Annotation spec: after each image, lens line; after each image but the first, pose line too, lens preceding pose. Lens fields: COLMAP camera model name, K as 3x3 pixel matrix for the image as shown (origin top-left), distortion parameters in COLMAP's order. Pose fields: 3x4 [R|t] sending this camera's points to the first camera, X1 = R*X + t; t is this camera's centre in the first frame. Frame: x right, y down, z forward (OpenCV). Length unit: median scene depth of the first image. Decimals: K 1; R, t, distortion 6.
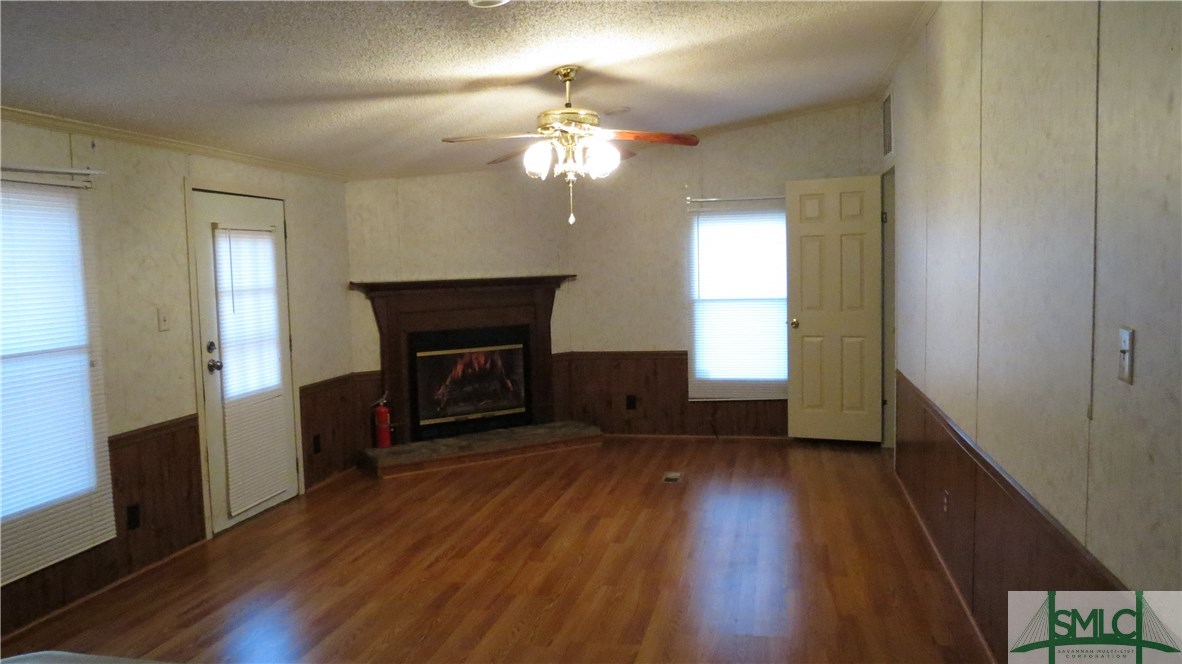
lens RADIAL K [[839.2, 0, 593.7], [0, 839.2, 337.8], [0, 0, 1]] dist [-0.029063, 0.009869]
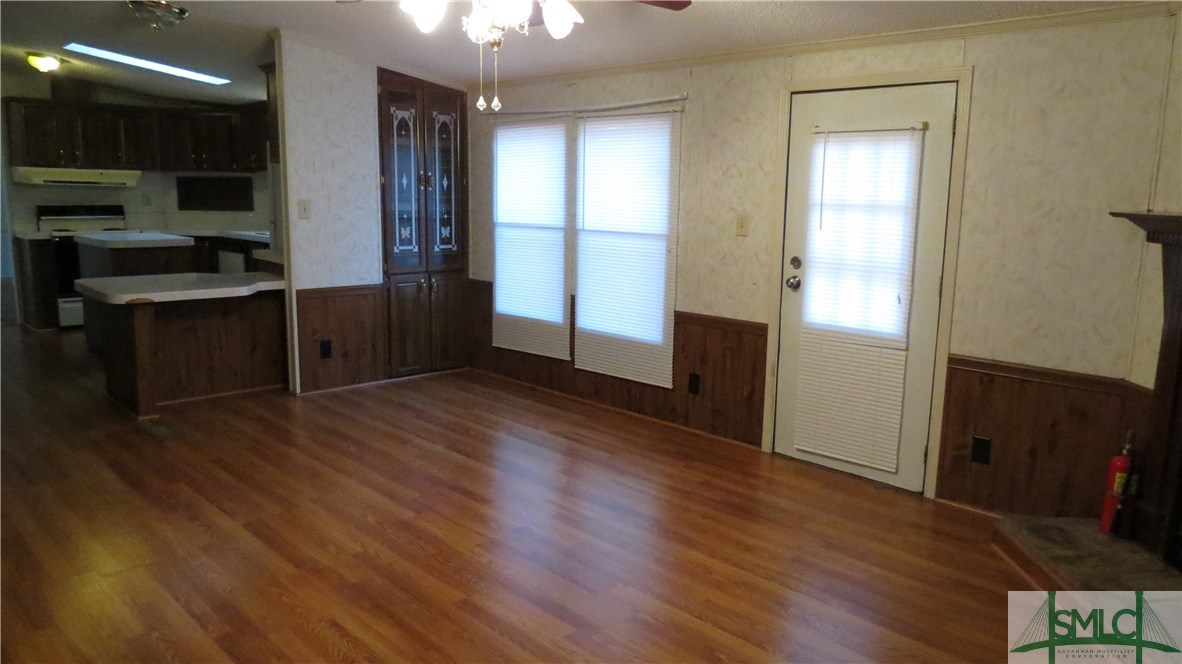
lens RADIAL K [[839.2, 0, 586.5], [0, 839.2, 334.0], [0, 0, 1]] dist [-0.029063, 0.009869]
pose [[-0.559466, 0.154825, -0.814265, 0.560444], [-0.077652, 0.968288, 0.237465, -0.144274], [0.825208, 0.196083, -0.529701, 1.635221]]
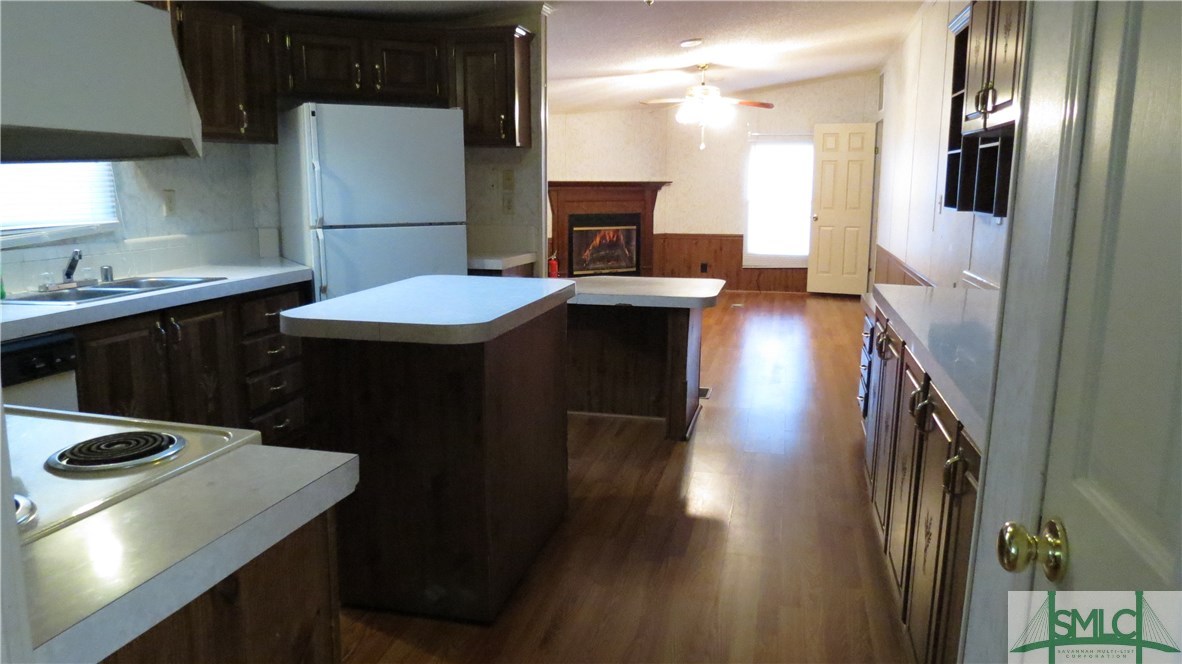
lens RADIAL K [[839.2, 0, 594.1], [0, 839.2, 334.1], [0, 0, 1]] dist [-0.029063, 0.009869]
pose [[0.999451, 0.033017, -0.002911, -0.149577], [-0.032623, 0.995431, 0.089738, 0.068524], [0.005861, -0.089594, 0.995961, -0.535873]]
